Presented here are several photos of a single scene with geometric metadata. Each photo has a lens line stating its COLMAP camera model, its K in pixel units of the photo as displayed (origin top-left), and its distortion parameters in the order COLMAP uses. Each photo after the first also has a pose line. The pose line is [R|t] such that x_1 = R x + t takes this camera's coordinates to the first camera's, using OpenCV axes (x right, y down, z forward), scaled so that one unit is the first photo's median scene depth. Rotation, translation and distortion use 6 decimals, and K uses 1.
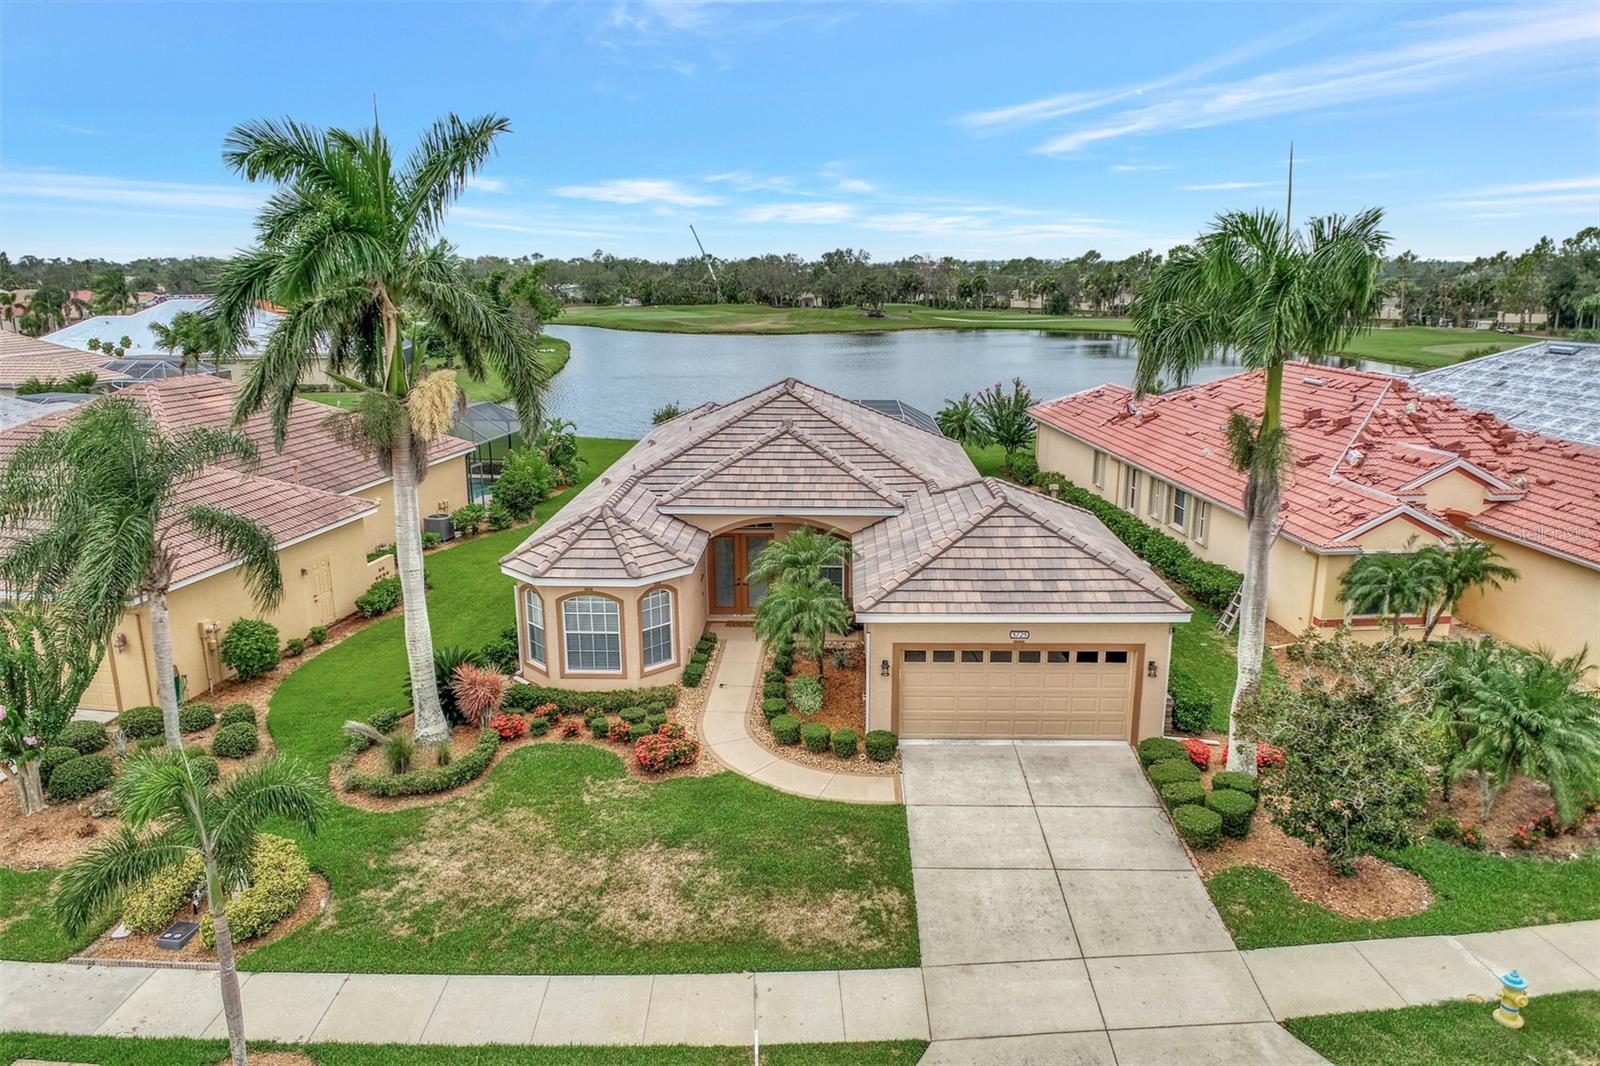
lens RADIAL K [[1076.1, 0, 799.2], [0, 1076.1, 524.6], [0, 0, 1]] dist [-0.006687, -0.000807]
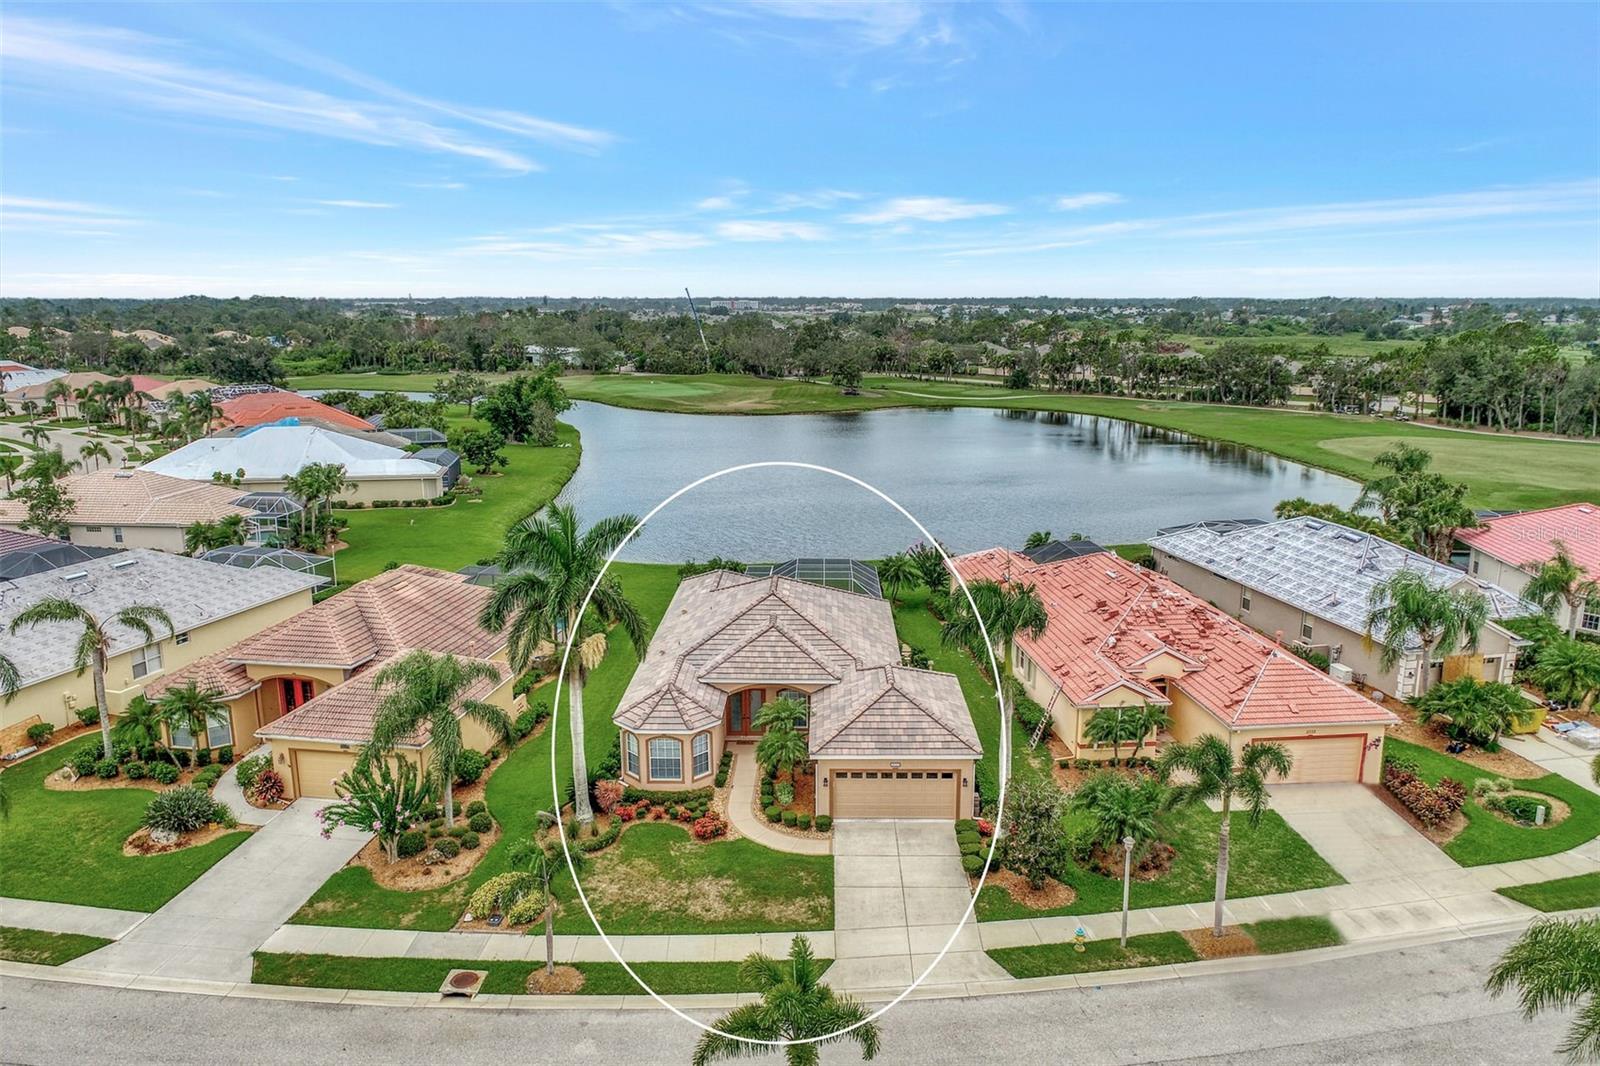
lens RADIAL K [[1082.6, 0, 802.1], [0, 1082.6, 527.0], [0, 0, 1]] dist [-0.004429, -0.001433]
pose [[0.999847, -0.001171, 0.017443, 0.005061], [0.001557, 0.999754, -0.022109, -0.247310], [-0.017413, 0.022133, 0.999603, -0.828100]]
